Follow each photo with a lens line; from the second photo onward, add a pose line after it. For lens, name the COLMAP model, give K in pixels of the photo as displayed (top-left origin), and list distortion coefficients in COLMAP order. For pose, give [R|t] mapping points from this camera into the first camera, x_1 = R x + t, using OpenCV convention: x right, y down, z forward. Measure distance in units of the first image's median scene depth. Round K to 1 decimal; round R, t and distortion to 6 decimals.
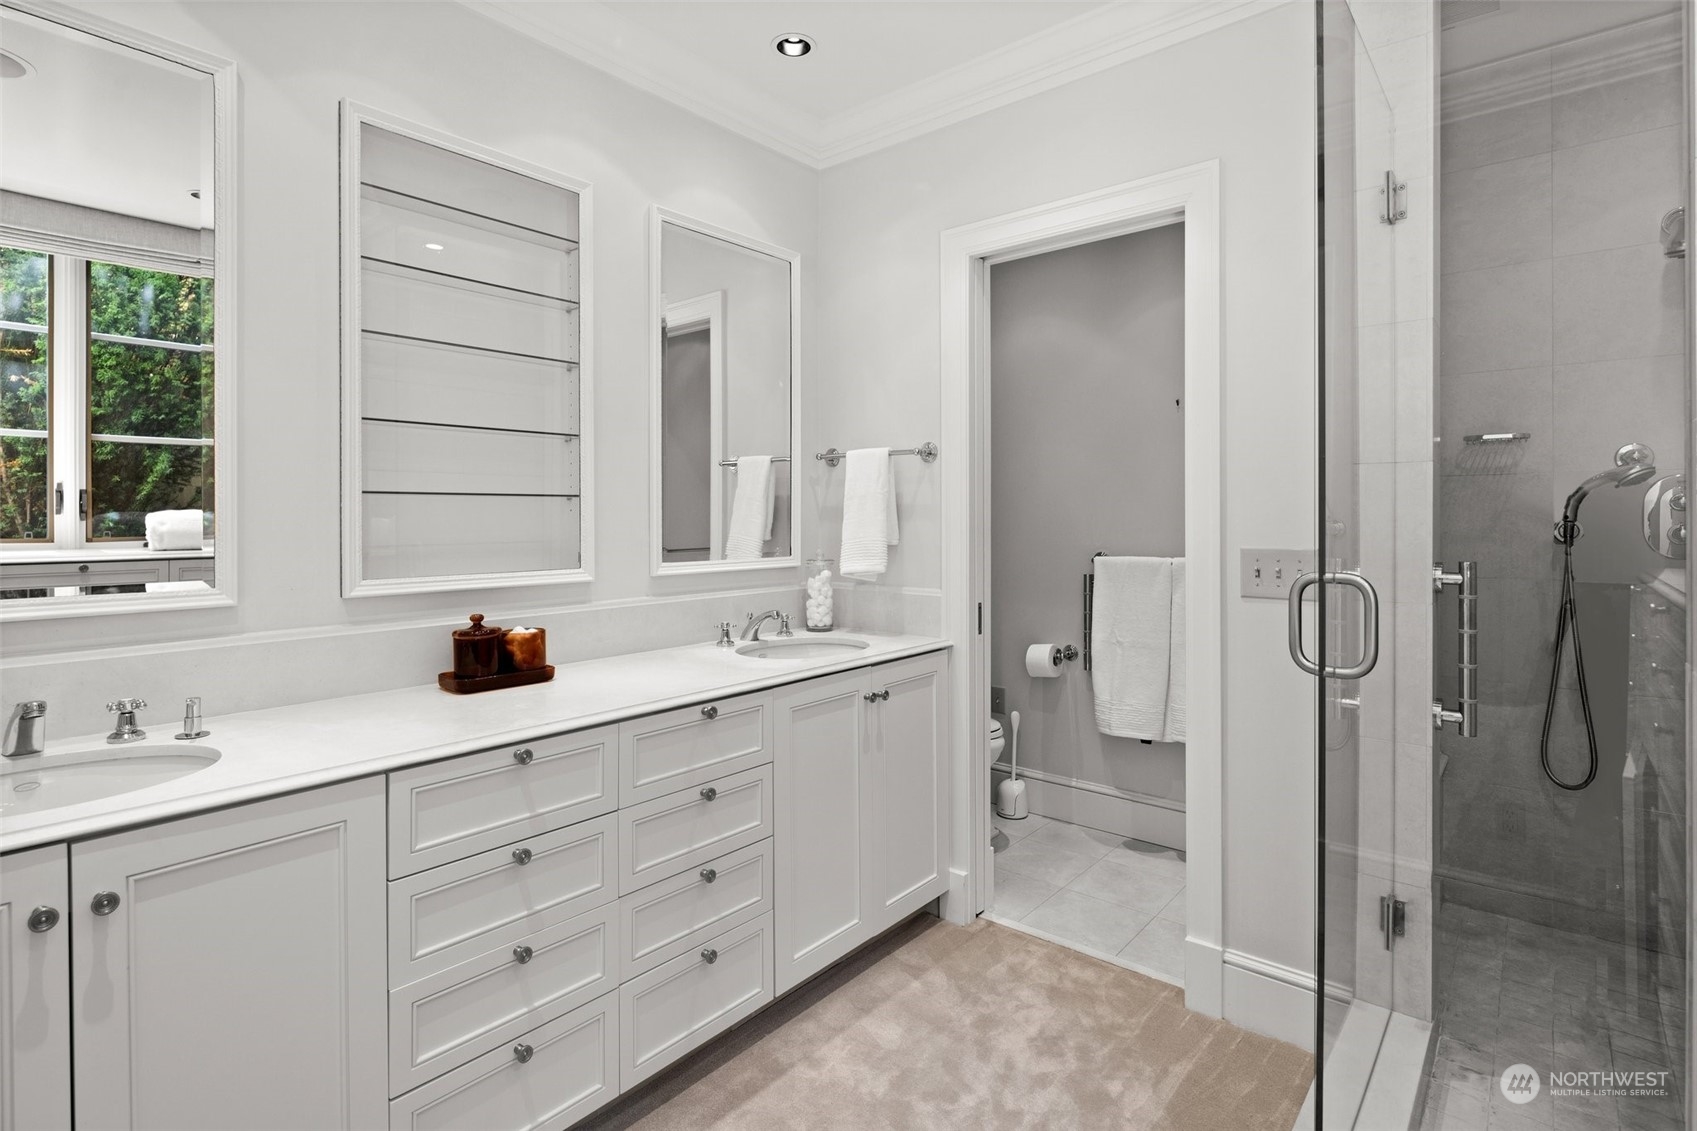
lens RADIAL K [[844.5, 0, 847.4], [0, 844.5, 512.0], [0, 0, 1]] dist [0.000645, 0.000043]
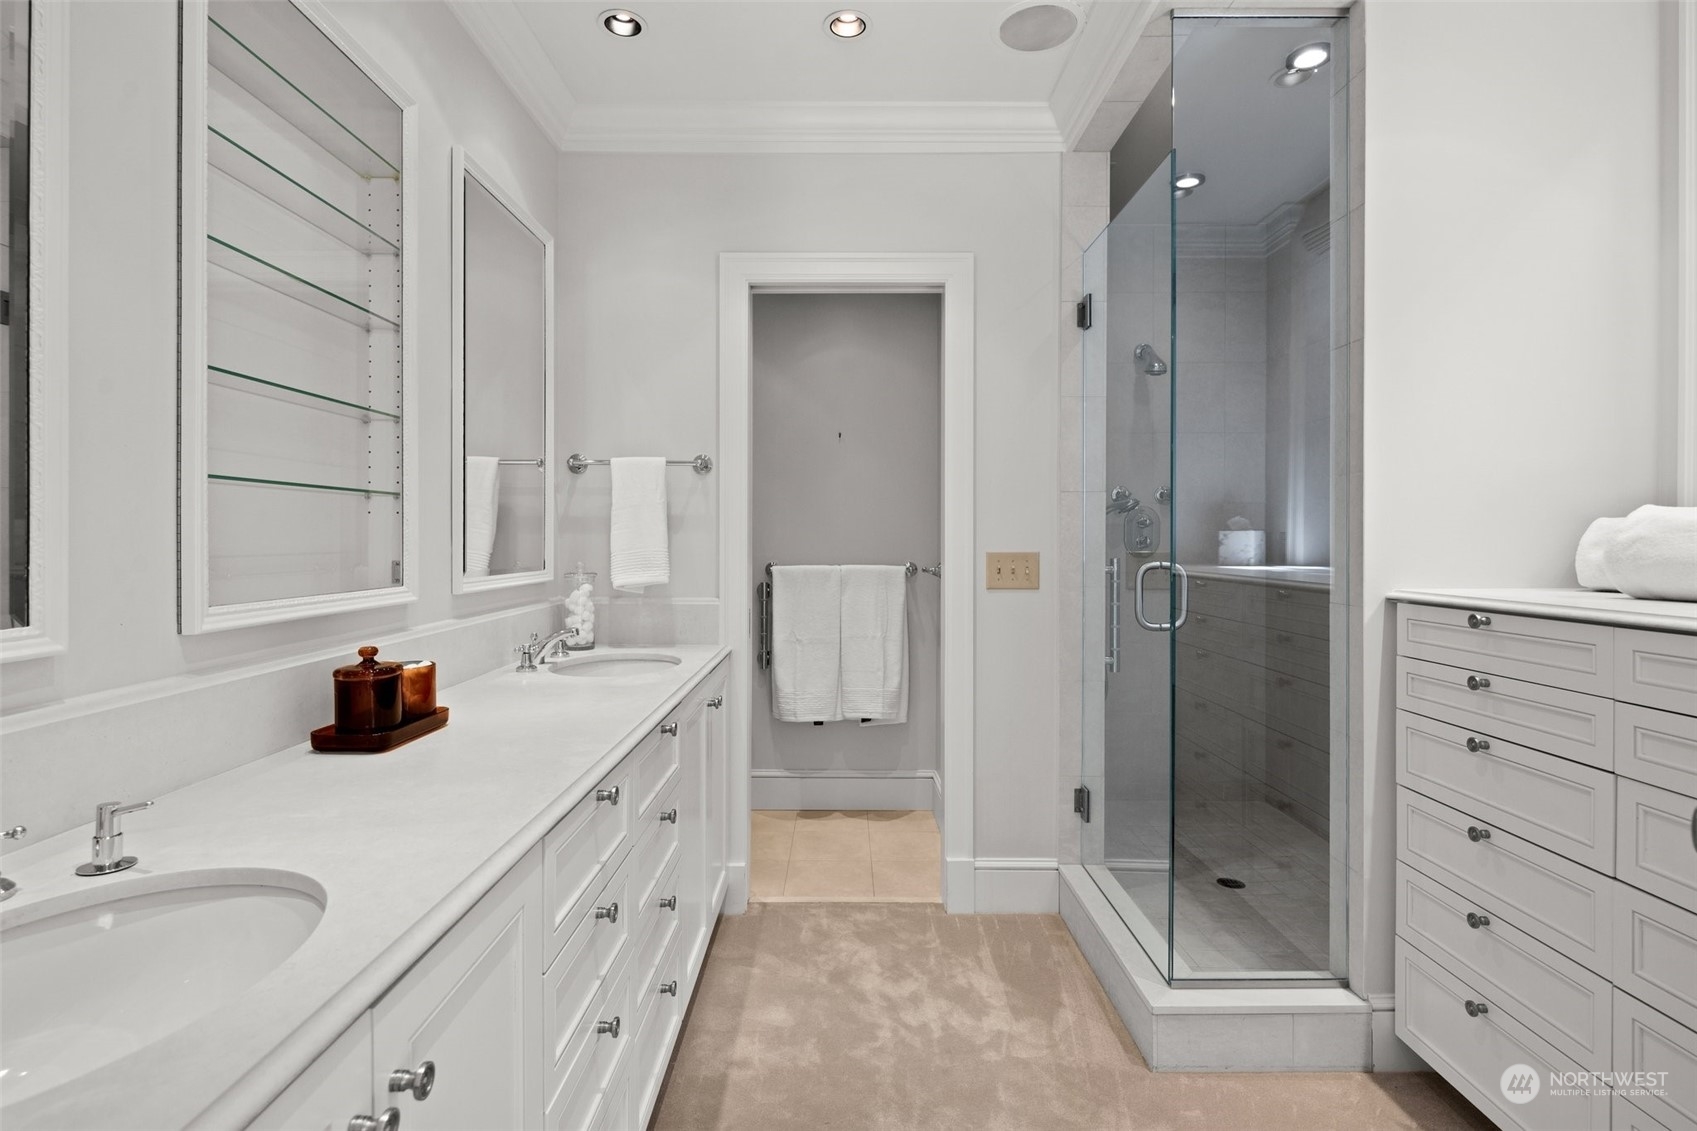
lens RADIAL K [[828.2, 0, 848.3], [0, 828.2, 533.6], [0, 0, 1]] dist [-0.000479, -0.000565]
pose [[0.763010, 0.006223, 0.646356, -0.472539], [-0.005954, 0.999979, -0.002599, 0.016332], [-0.646359, -0.001865, 0.763031, 0.133008]]
